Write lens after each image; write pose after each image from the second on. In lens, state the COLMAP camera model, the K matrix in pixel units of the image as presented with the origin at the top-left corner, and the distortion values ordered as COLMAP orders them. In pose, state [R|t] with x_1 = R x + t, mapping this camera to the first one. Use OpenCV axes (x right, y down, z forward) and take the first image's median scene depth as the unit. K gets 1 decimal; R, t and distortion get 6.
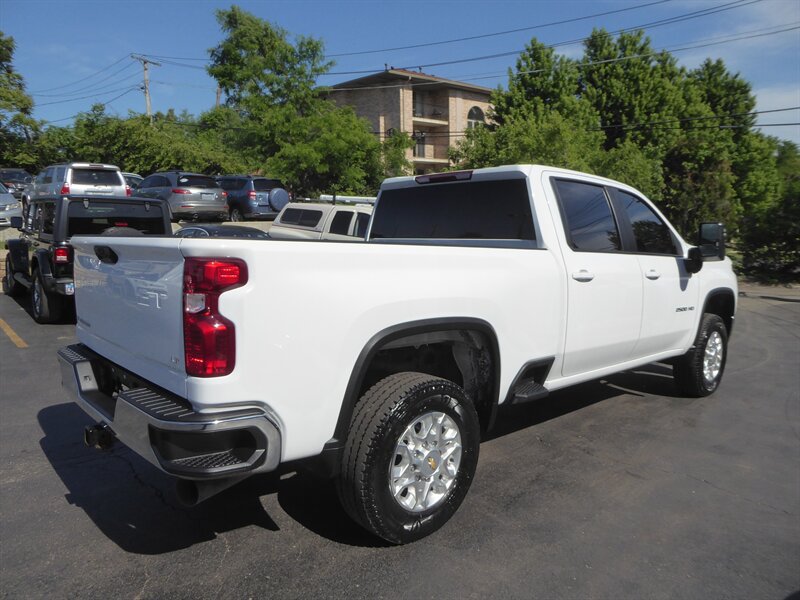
lens RADIAL K [[564.5, 0, 398.4], [0, 564.5, 300.6], [0, 0, 1]] dist [-0.017734, -0.002800]
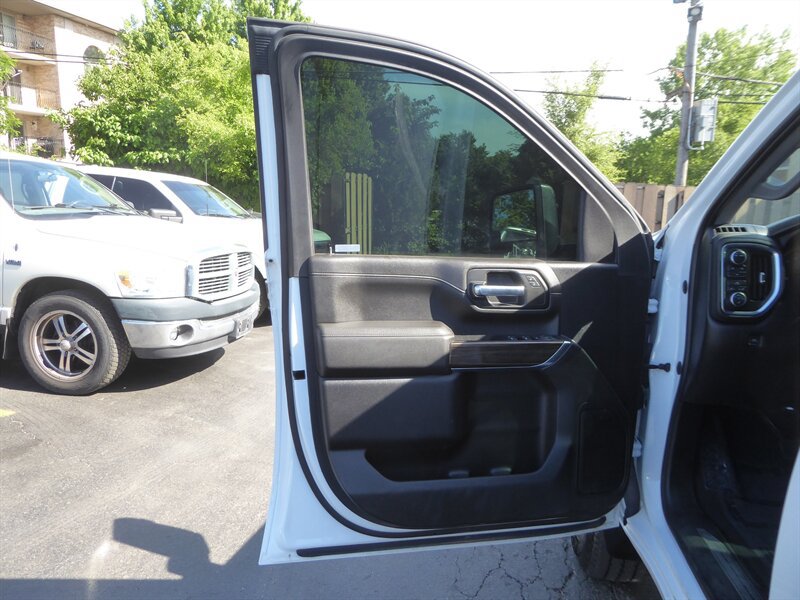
lens RADIAL K [[564.5, 0, 407.0], [0, 564.5, 299.2], [0, 0, 1]] dist [-0.017734, -0.002800]
pose [[0.800277, -0.098523, 0.591481, -0.007781], [0.076799, 0.995126, 0.061848, -0.016805], [-0.594692, -0.004071, 0.803943, 0.150906]]
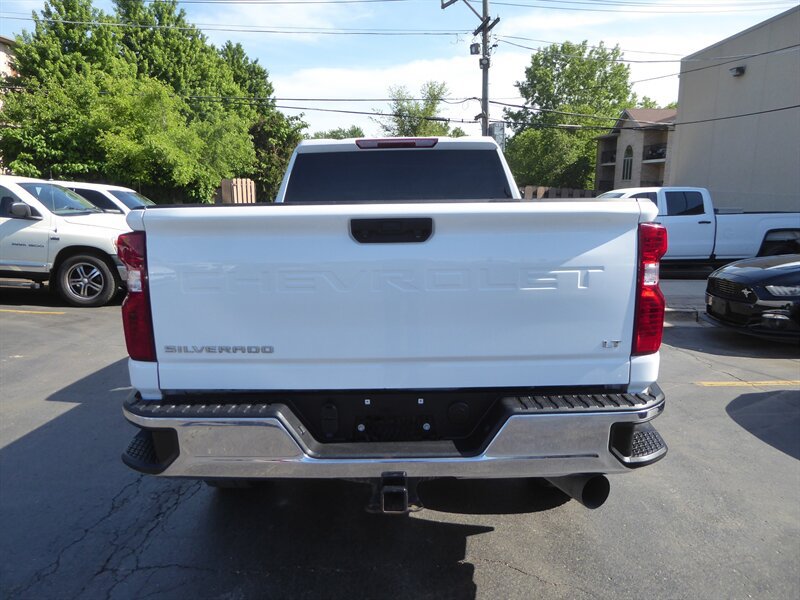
lens RADIAL K [[564.5, 0, 407.4], [0, 564.5, 292.6], [0, 0, 1]] dist [-0.017734, -0.002800]
pose [[0.677091, -0.132239, 0.723921, -0.073134], [0.109349, 0.990881, 0.078730, -0.004419], [-0.727730, 0.025852, 0.685376, 0.037676]]
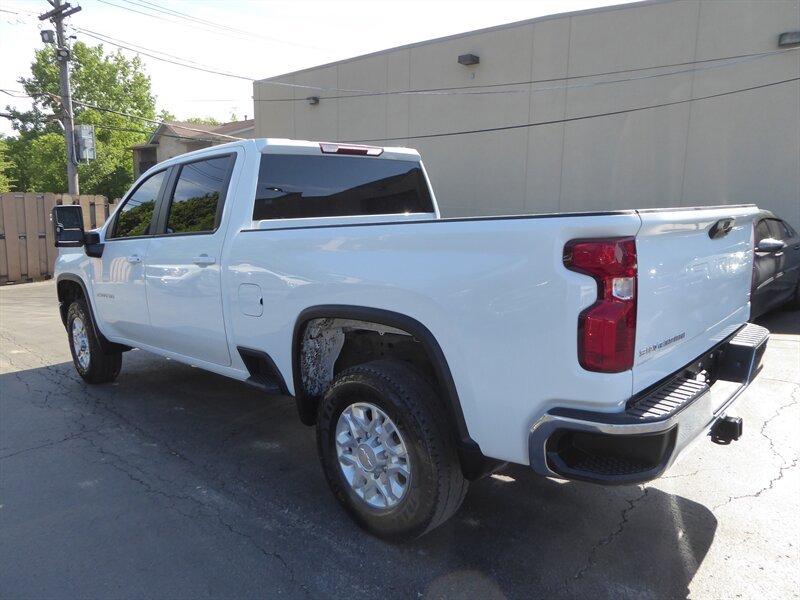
lens RADIAL K [[564.5, 0, 387.5], [0, 564.5, 291.8], [0, 0, 1]] dist [-0.017734, -0.002800]
pose [[-0.035859, -0.159252, 0.986587, -0.099403], [0.150676, 0.975074, 0.162870, -0.015083], [-0.987933, 0.154495, -0.010970, 0.113294]]
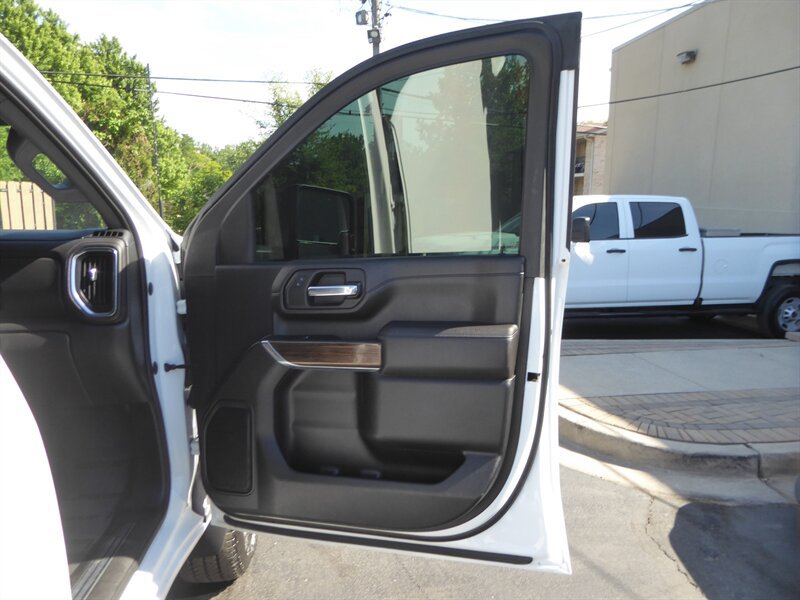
lens RADIAL K [[564.5, 0, 397.3], [0, 564.5, 296.5], [0, 0, 1]] dist [-0.017734, -0.002800]
pose [[0.581666, -0.124208, 0.803888, 0.044482], [0.112667, 0.991049, 0.071604, -0.010108], [-0.805587, 0.048922, 0.590454, 0.096577]]
